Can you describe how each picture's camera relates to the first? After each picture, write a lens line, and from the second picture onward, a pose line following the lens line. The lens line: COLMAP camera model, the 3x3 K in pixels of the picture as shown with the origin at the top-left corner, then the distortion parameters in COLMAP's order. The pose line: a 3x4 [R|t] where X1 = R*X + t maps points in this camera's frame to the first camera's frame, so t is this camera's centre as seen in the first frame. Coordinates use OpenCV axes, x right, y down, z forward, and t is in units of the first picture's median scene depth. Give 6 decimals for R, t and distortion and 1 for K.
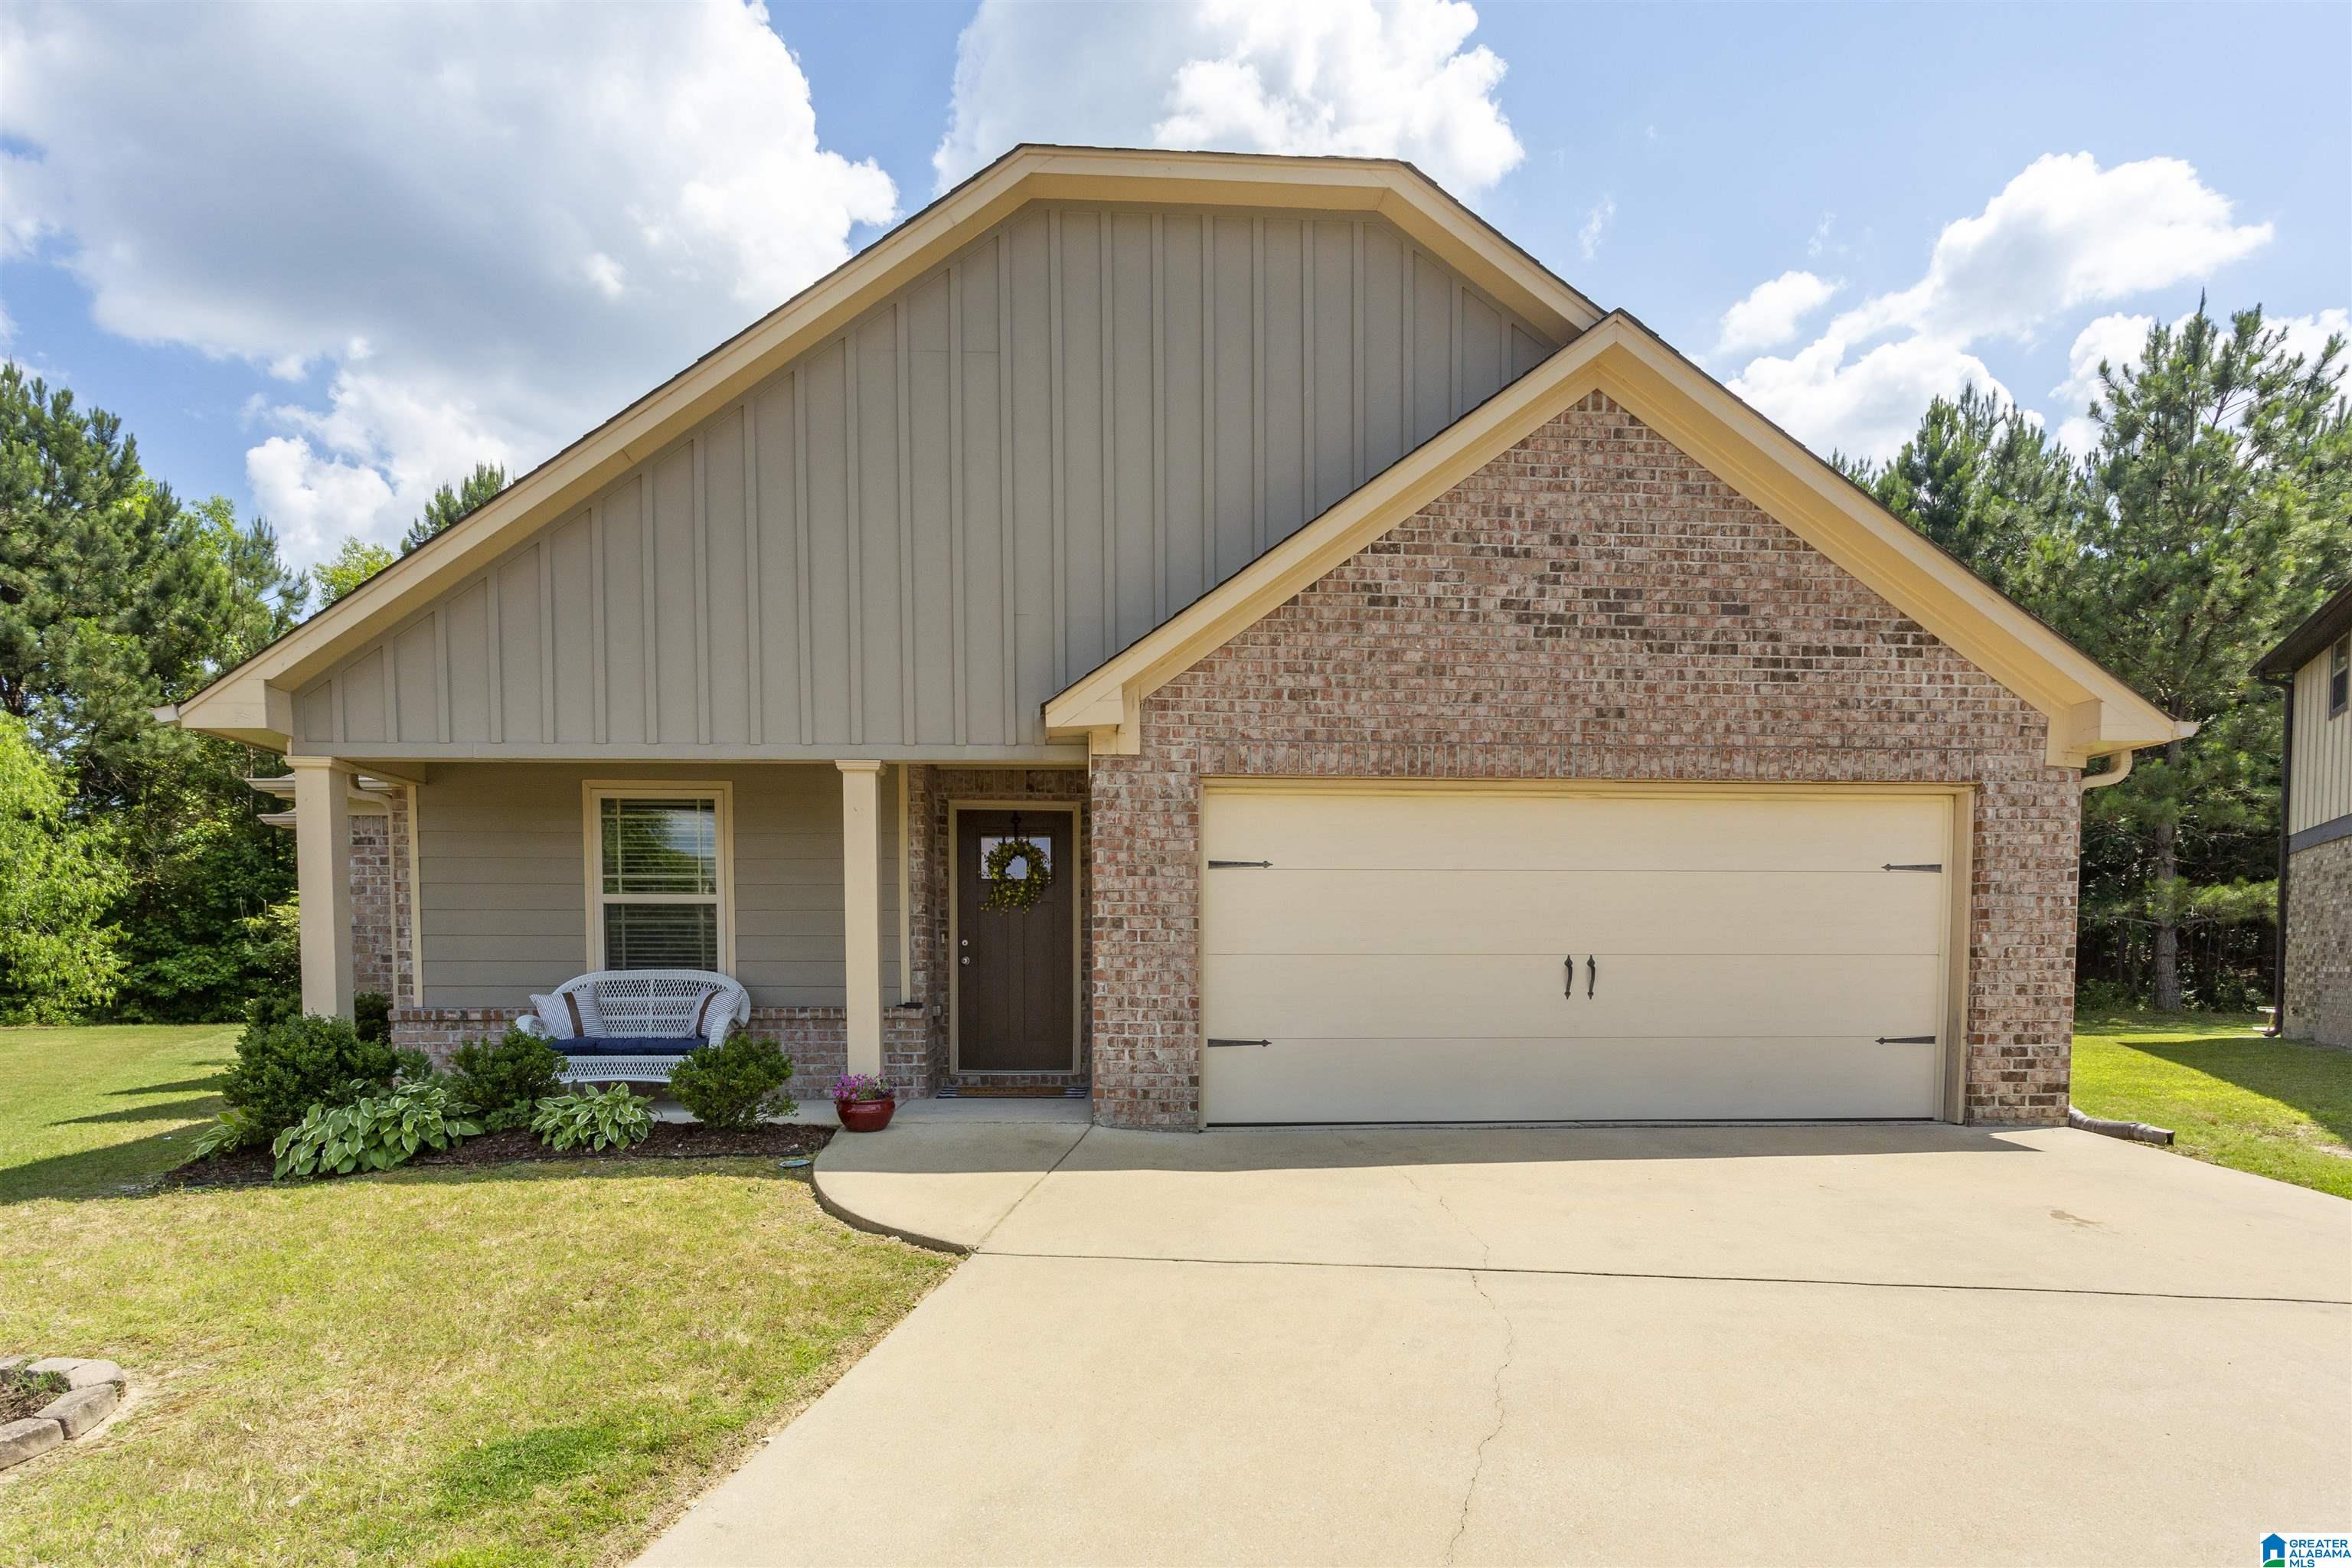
lens RADIAL K [[1188.1, 0, 987.8], [0, 1188.1, 899.3], [0, 0, 1]] dist [-0.013950, 0.005134]
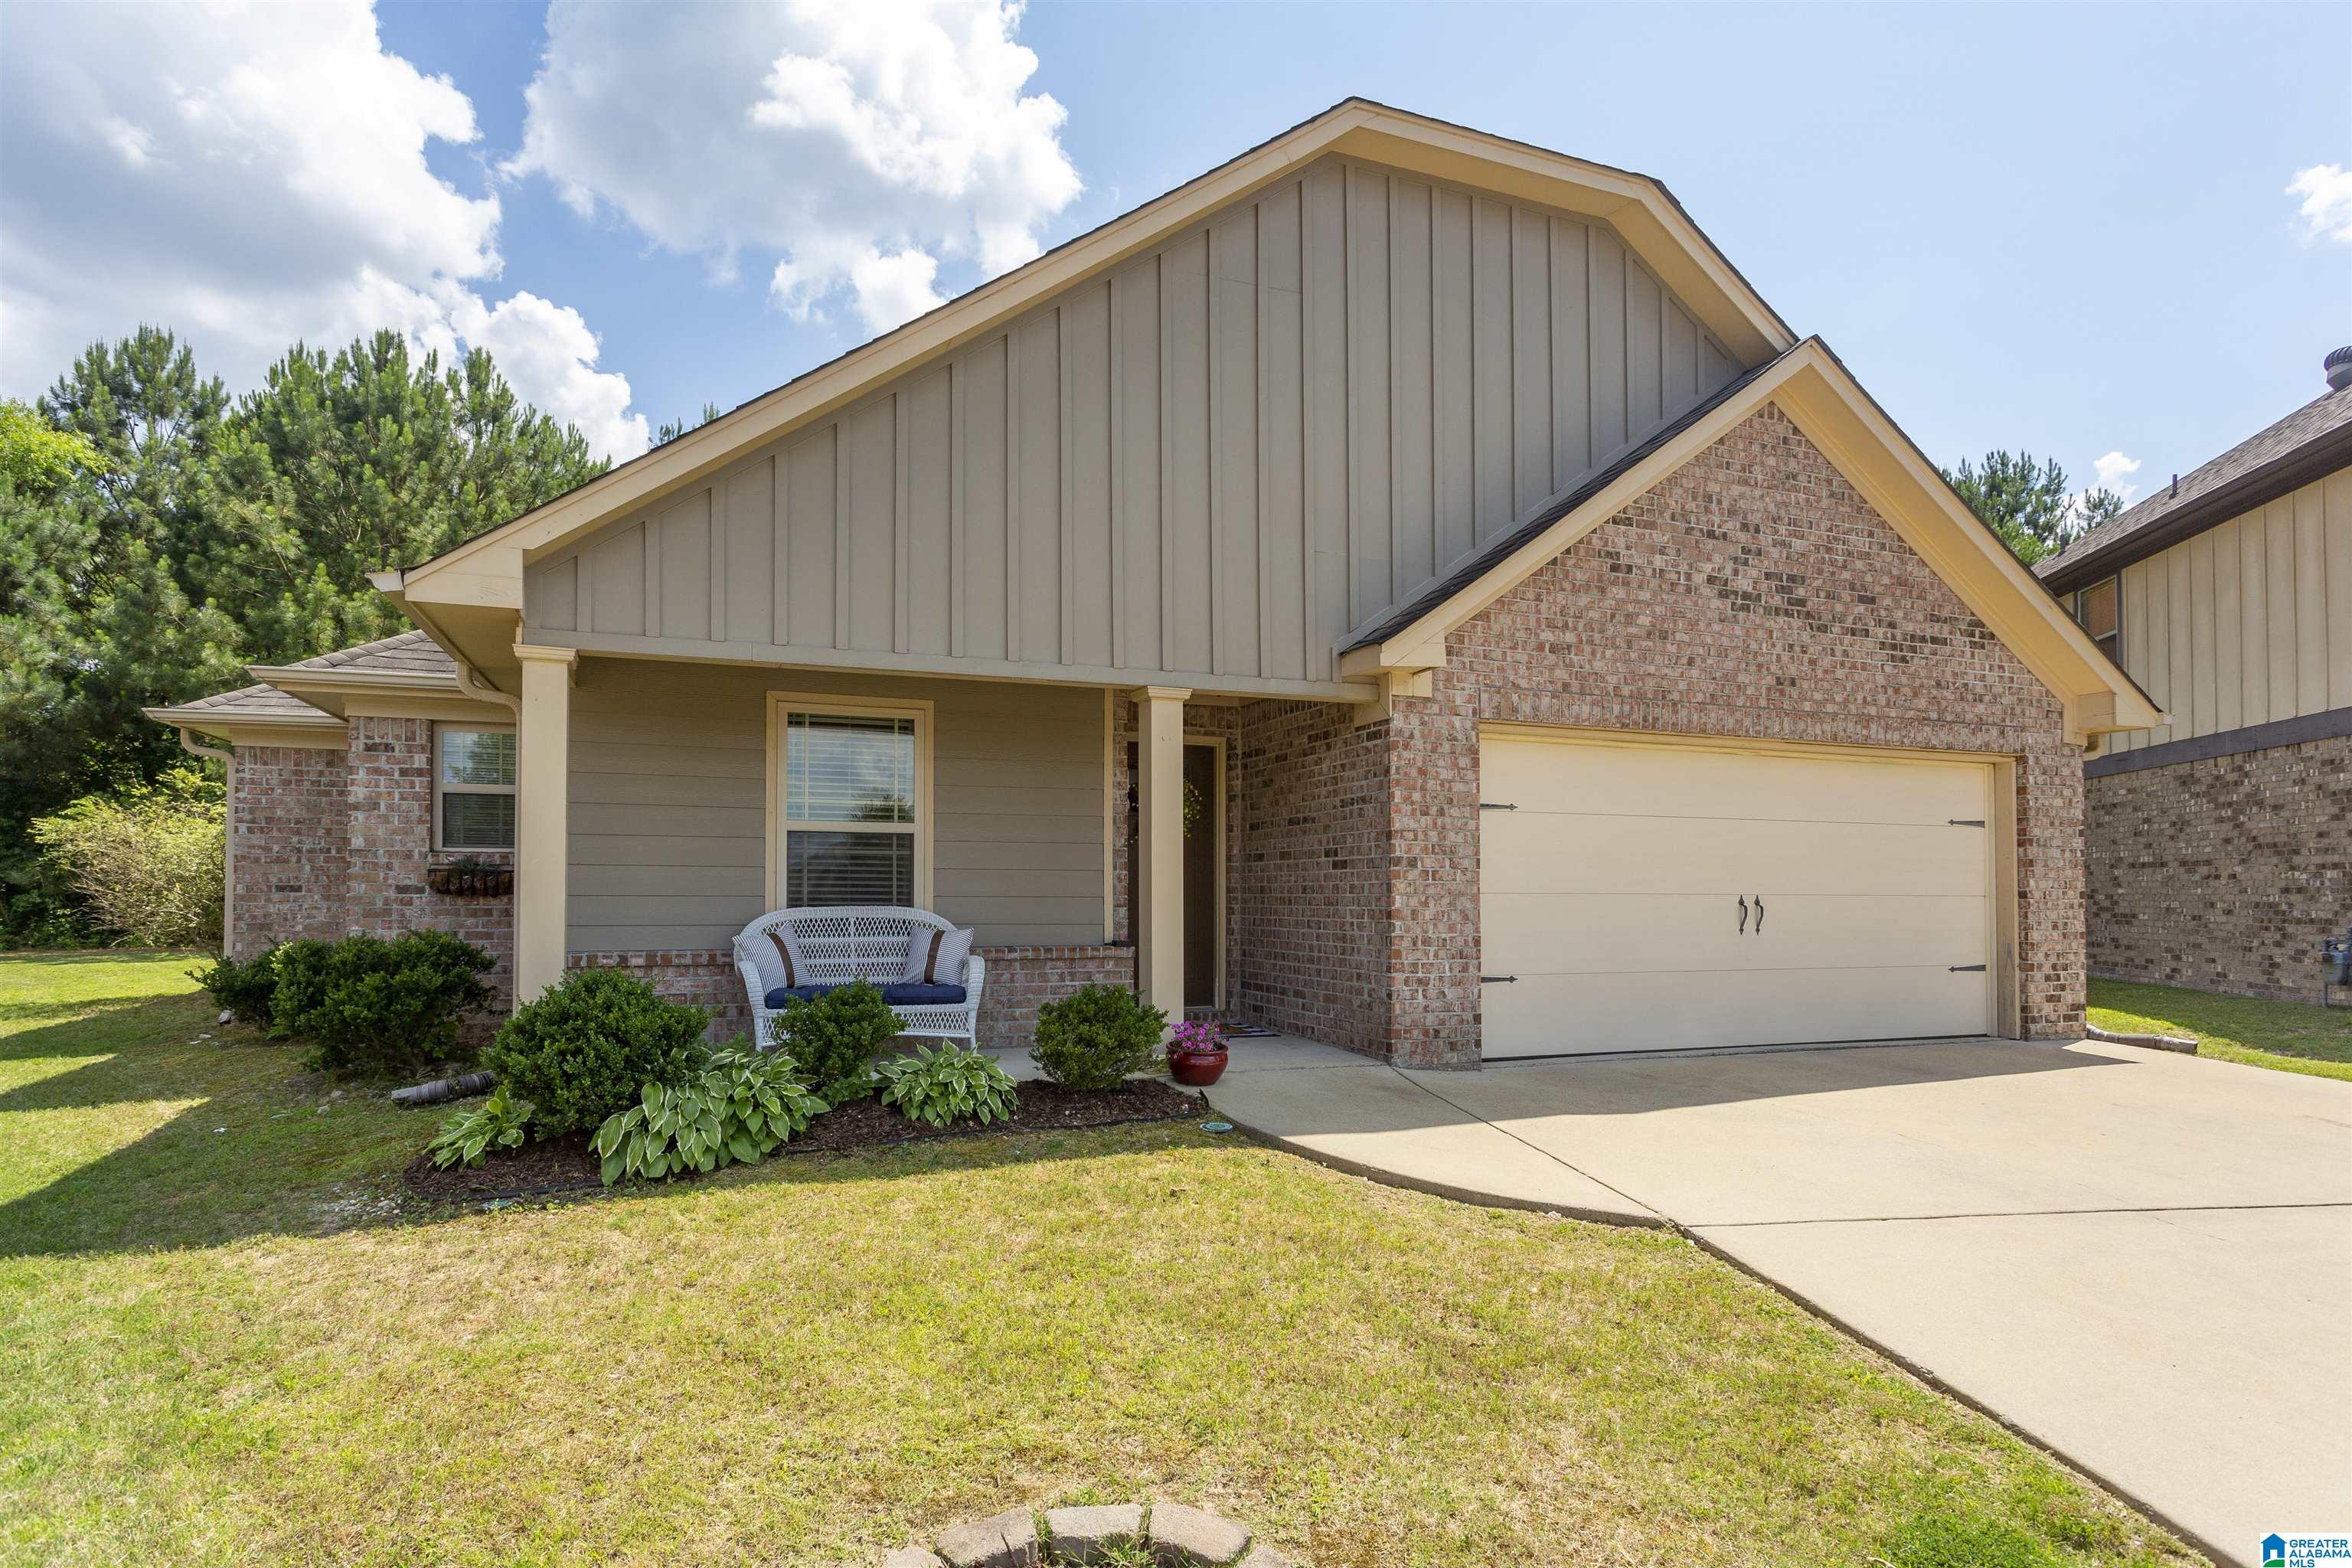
lens RADIAL K [[1139.5, 0, 1153.5], [0, 1139.5, 758.6], [0, 0, 1]] dist [0.004953, 0.000512]
pose [[0.959982, 0.036846, 0.277626, -0.361454], [-0.019943, 0.997785, -0.063465, -0.001987], [-0.279349, 0.055389, 0.958591, 0.124203]]
